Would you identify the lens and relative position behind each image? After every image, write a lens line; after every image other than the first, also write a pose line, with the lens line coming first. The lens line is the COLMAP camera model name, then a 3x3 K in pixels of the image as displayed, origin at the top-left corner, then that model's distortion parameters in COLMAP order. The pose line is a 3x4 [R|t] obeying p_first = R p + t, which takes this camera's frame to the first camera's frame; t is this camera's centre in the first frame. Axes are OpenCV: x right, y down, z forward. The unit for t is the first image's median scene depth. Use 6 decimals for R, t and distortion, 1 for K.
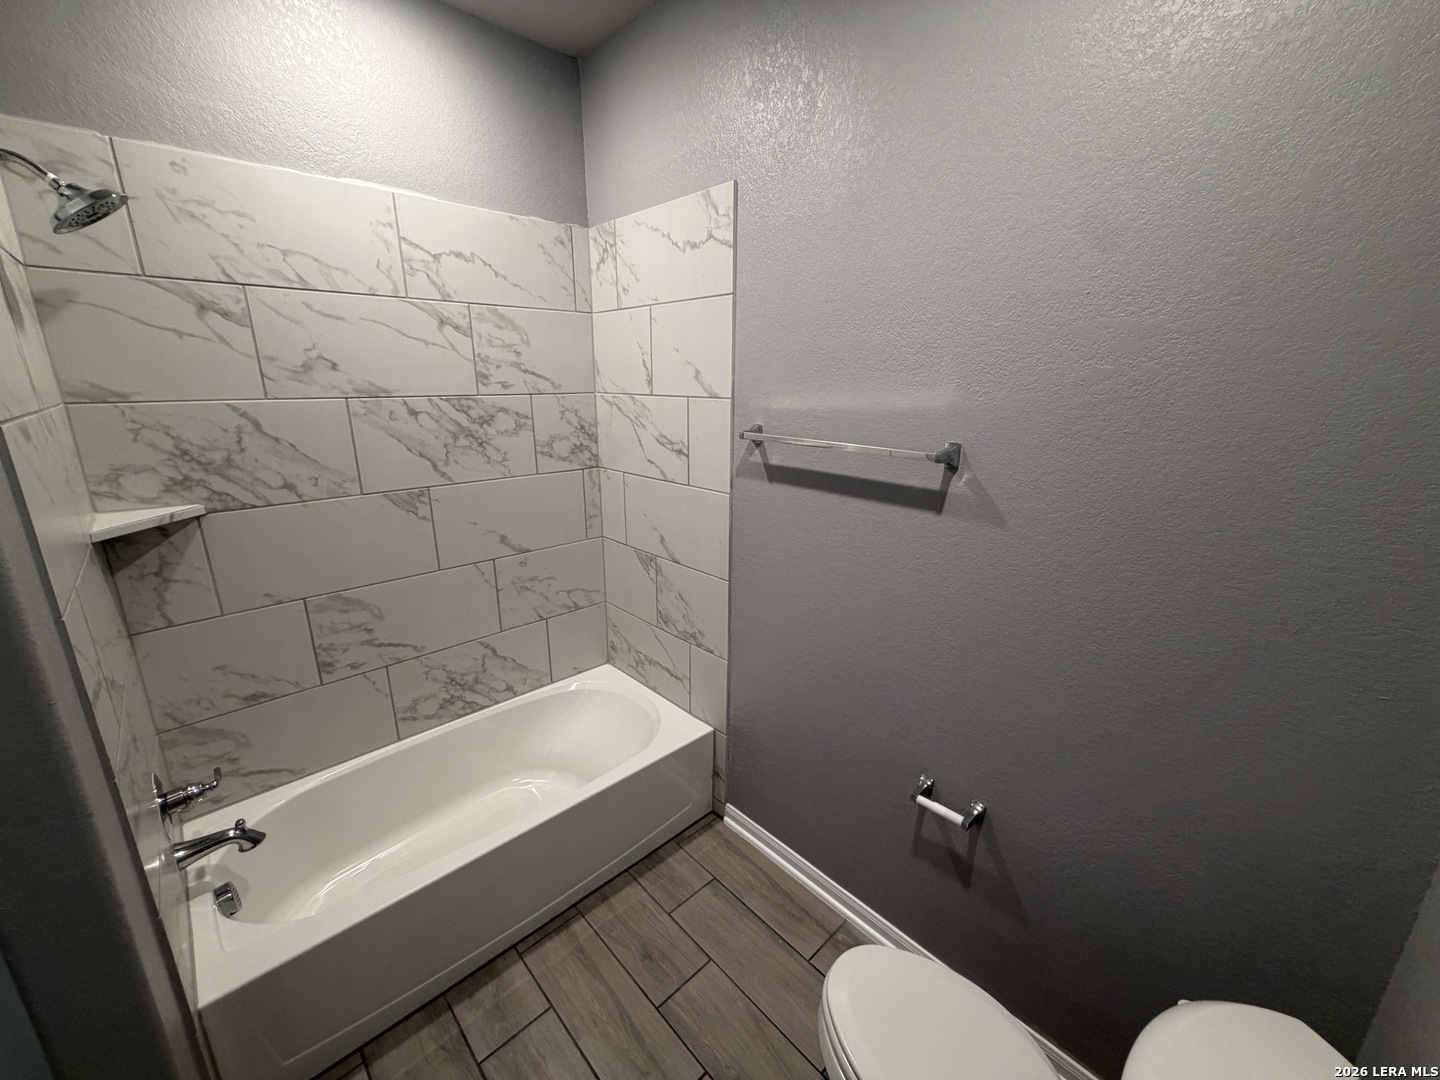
lens RADIAL K [[575.1, 0, 719.0], [0, 575.1, 539.2], [0, 0, 1]] dist [-0.001388, 0.000761]
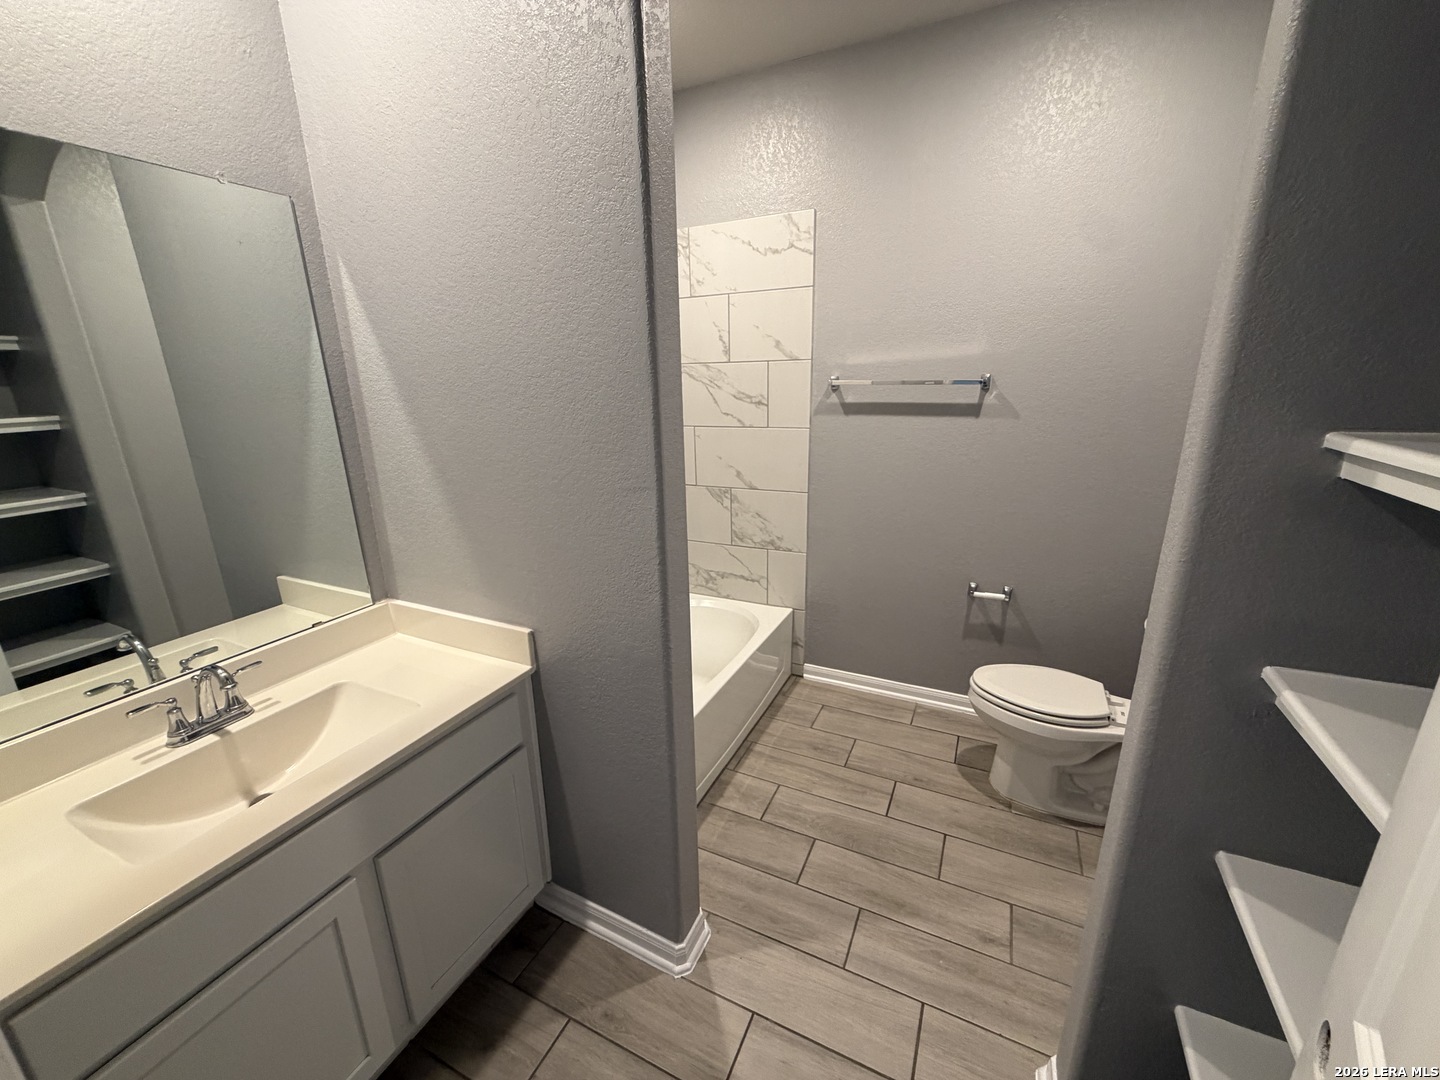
lens RADIAL K [[575.1, 0, 718.7], [0, 575.1, 538.4], [0, 0, 1]] dist [-0.001388, 0.000761]
pose [[0.936080, -0.121922, 0.329985, -0.653500], [0.122179, 0.992306, 0.020045, 0.127475], [-0.329890, 0.021554, 0.943773, -0.241300]]
